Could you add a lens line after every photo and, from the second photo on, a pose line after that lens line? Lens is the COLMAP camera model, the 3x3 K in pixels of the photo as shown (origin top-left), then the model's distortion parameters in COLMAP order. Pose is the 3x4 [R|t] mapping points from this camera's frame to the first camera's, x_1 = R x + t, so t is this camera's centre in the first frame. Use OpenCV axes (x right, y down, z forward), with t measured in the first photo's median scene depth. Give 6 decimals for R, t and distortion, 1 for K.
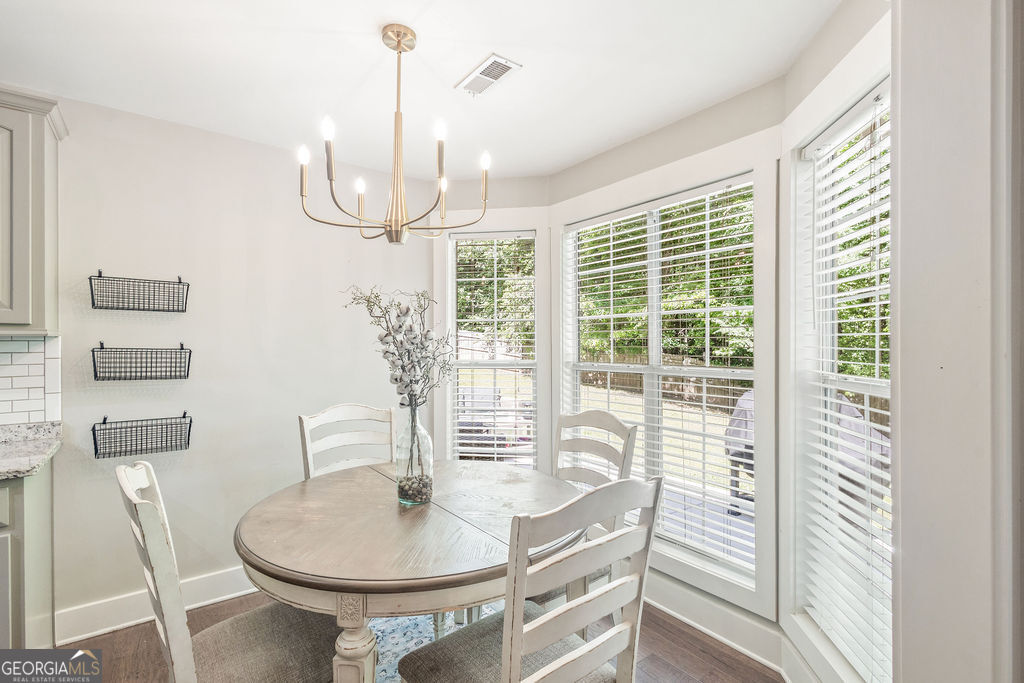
lens RADIAL K [[475.7, 0, 517.5], [0, 475.7, 344.1], [0, 0, 1]] dist [0.009966, 0.000233]
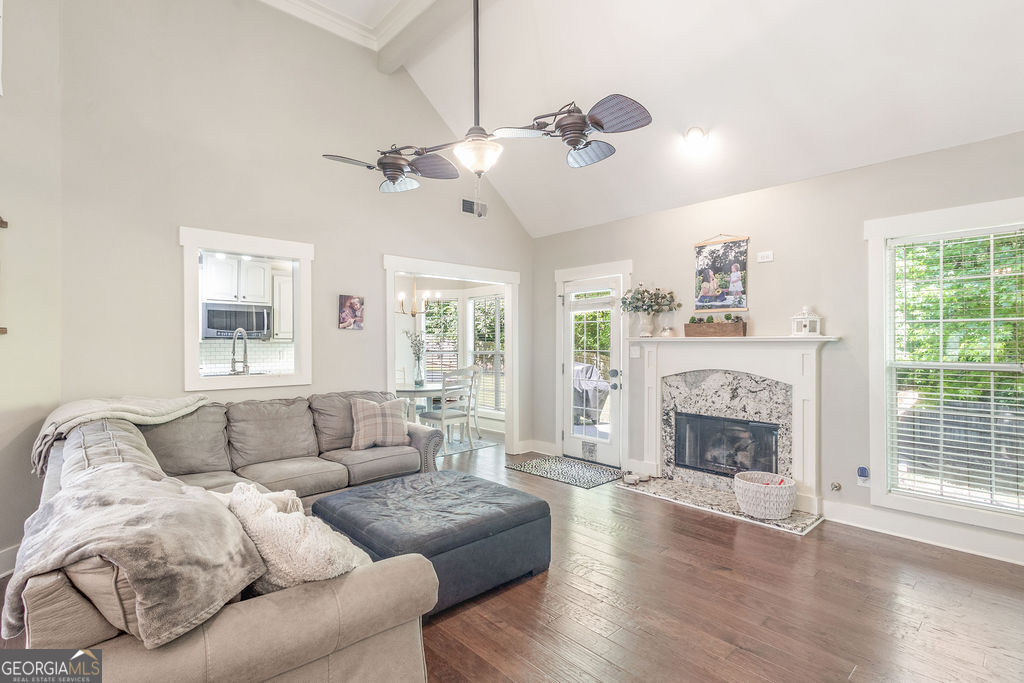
lens RADIAL K [[505.4, 0, 512.0], [0, 505.4, 341.5], [0, 0, 1]] dist [0.001383, 0.000082]
pose [[0.996348, -0.002061, 0.085356, 0.174705], [0.002395, 0.999990, -0.003818, -0.001394], [-0.085347, 0.004008, 0.996343, -3.010298]]
